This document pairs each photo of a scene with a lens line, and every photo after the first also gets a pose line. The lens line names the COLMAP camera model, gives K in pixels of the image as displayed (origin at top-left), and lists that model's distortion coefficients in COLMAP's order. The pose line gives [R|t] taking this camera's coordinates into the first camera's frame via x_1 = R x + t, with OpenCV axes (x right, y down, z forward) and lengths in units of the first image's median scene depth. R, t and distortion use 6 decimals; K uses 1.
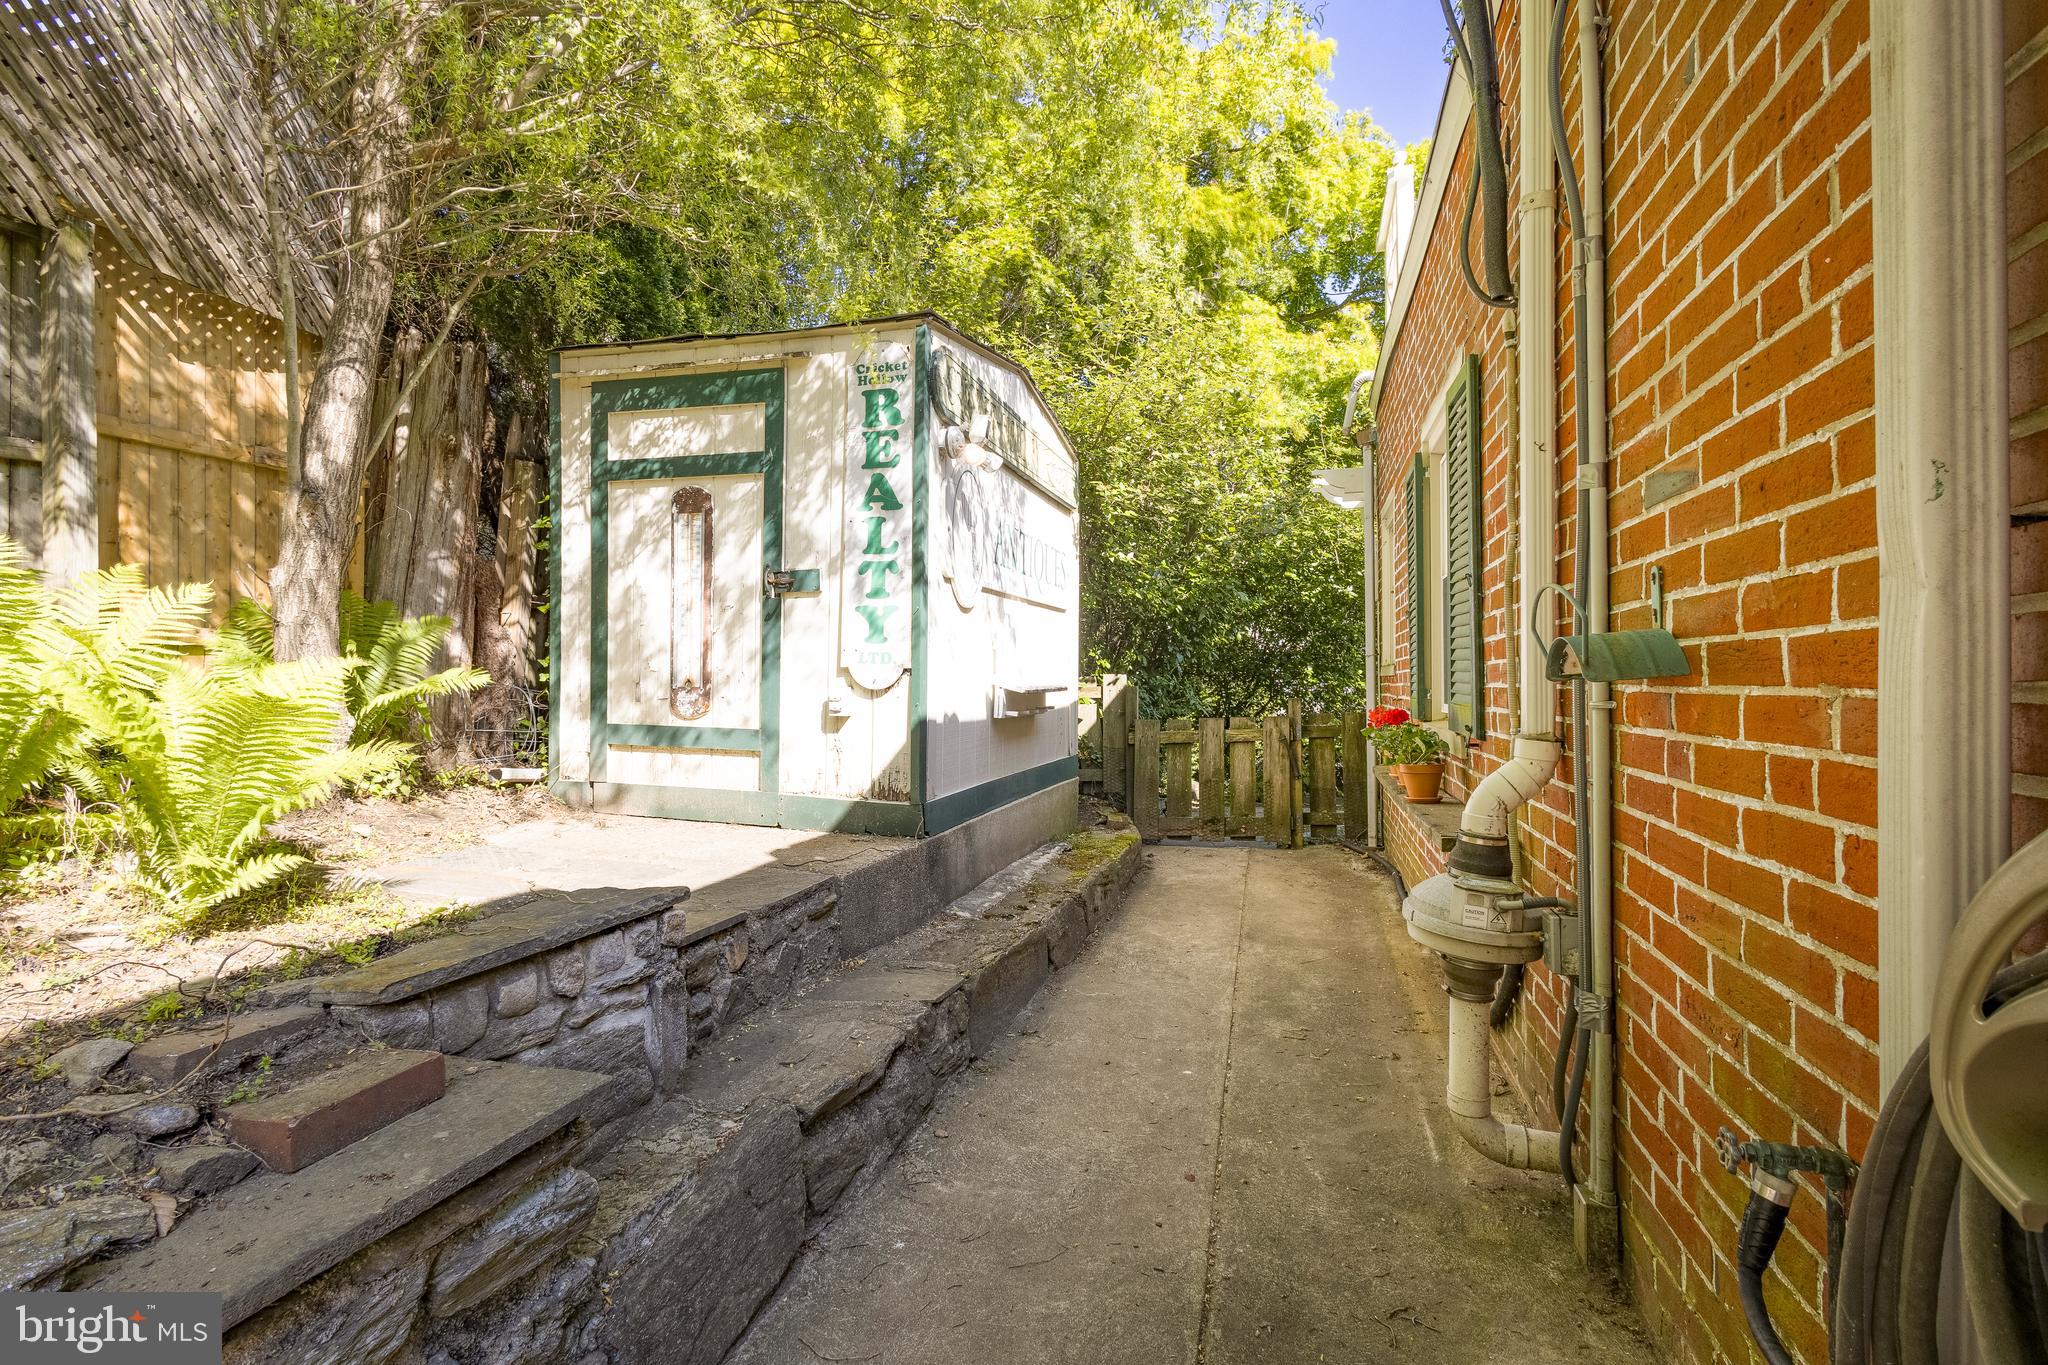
lens RADIAL K [[949.5, 0, 1024.5], [0, 949.5, 679.9], [0, 0, 1]] dist [-0.000022, 0.000364]
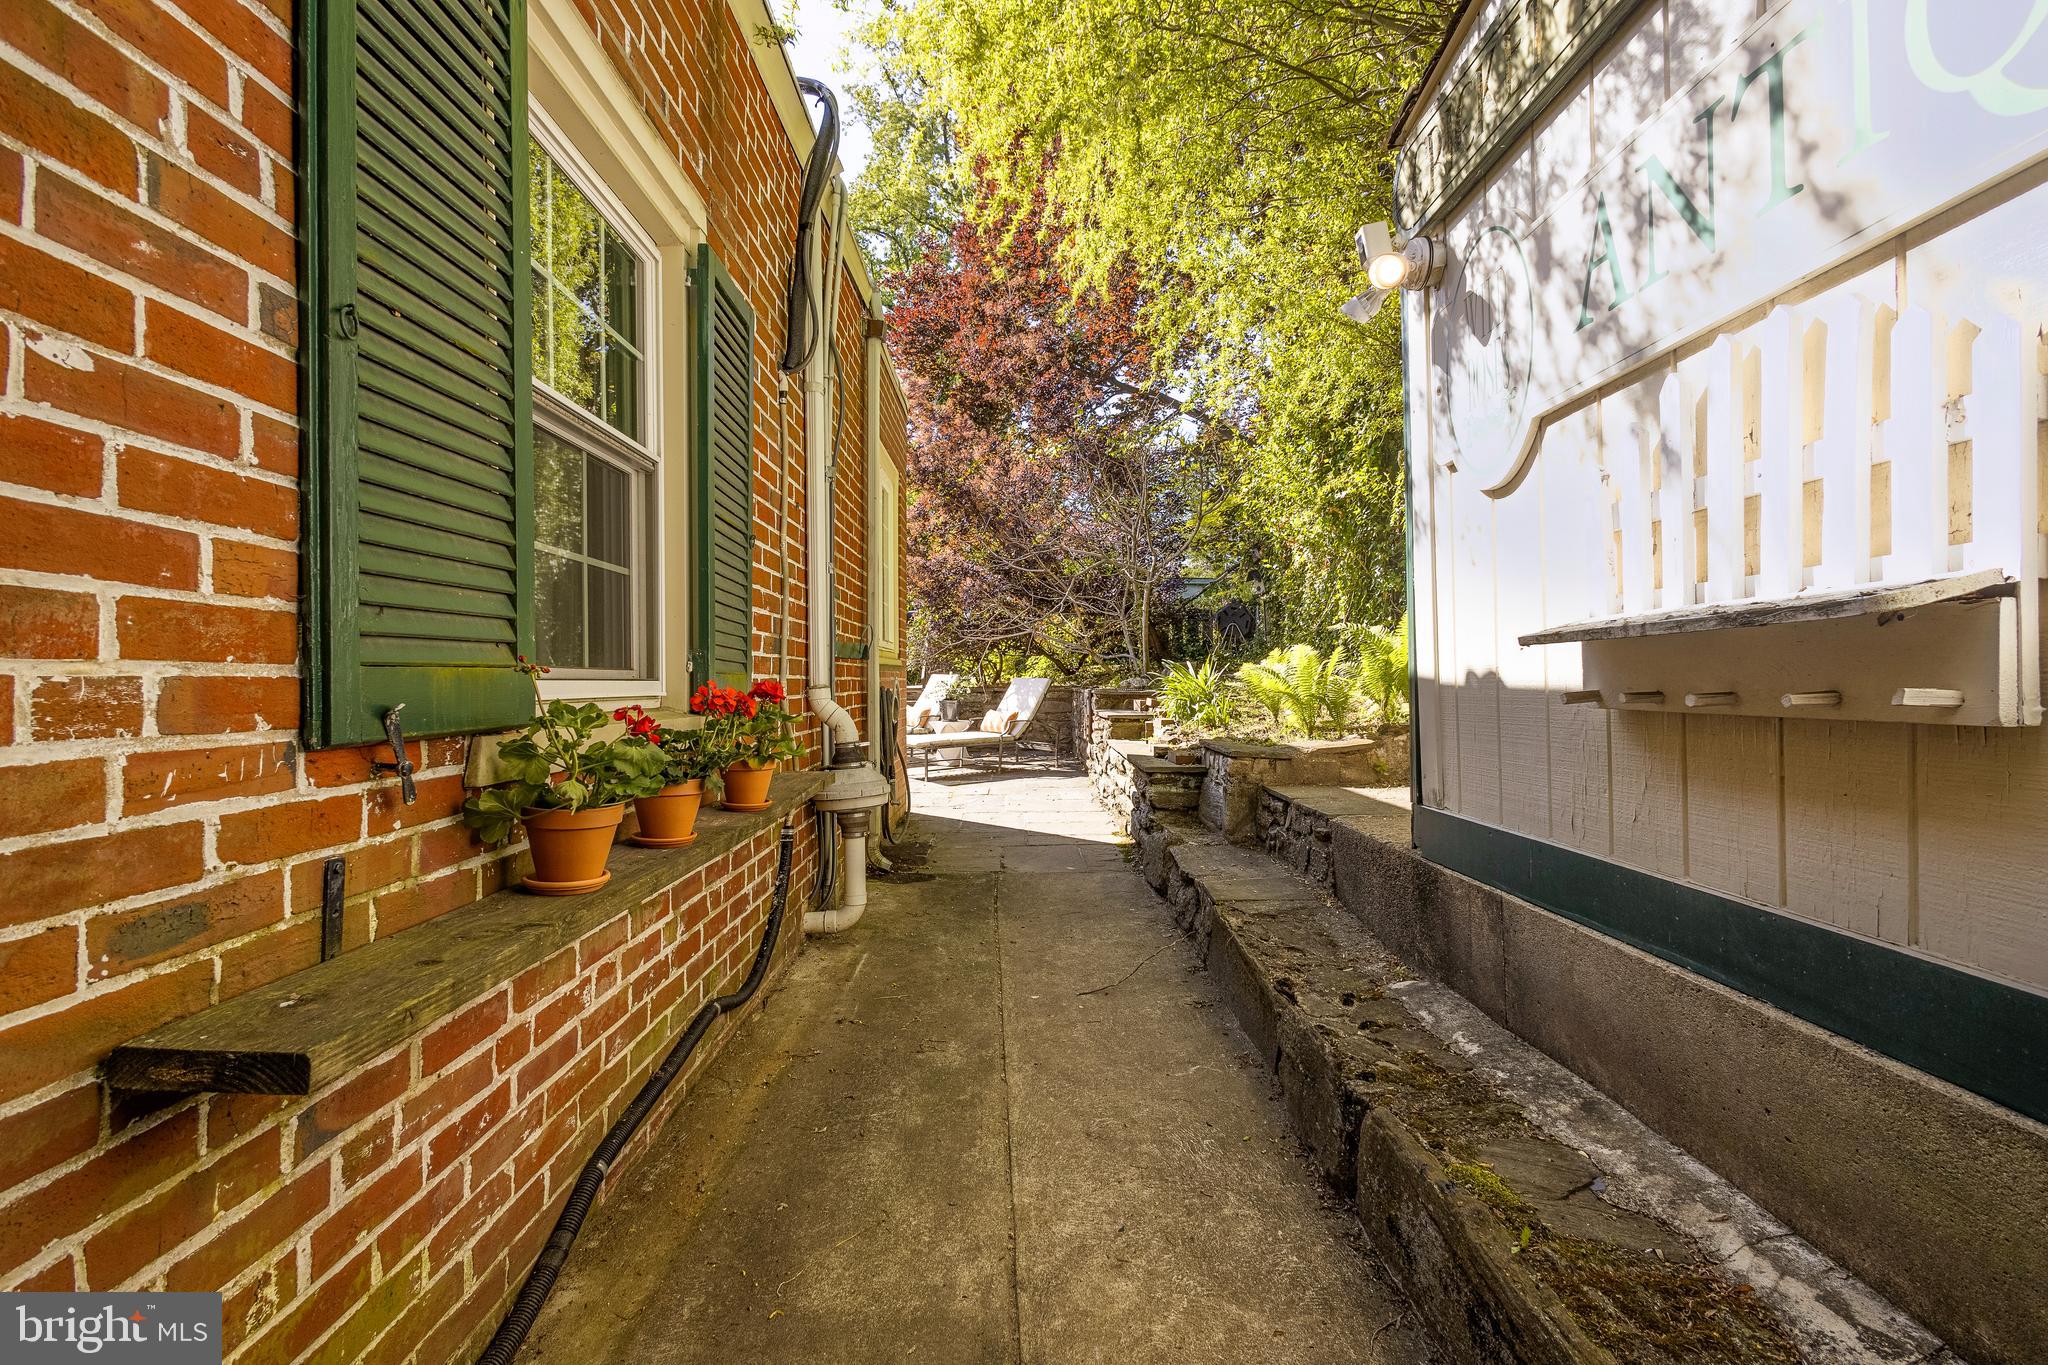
lens RADIAL K [[949.5, 0, 1023.7], [0, 949.5, 676.8], [0, 0, 1]] dist [-0.000022, 0.000364]
pose [[-0.958185, 0.010445, -0.285960, 0.415581], [0.011794, 0.999926, -0.002996, 0.032143], [0.285907, -0.006243, -0.958237, 1.719862]]
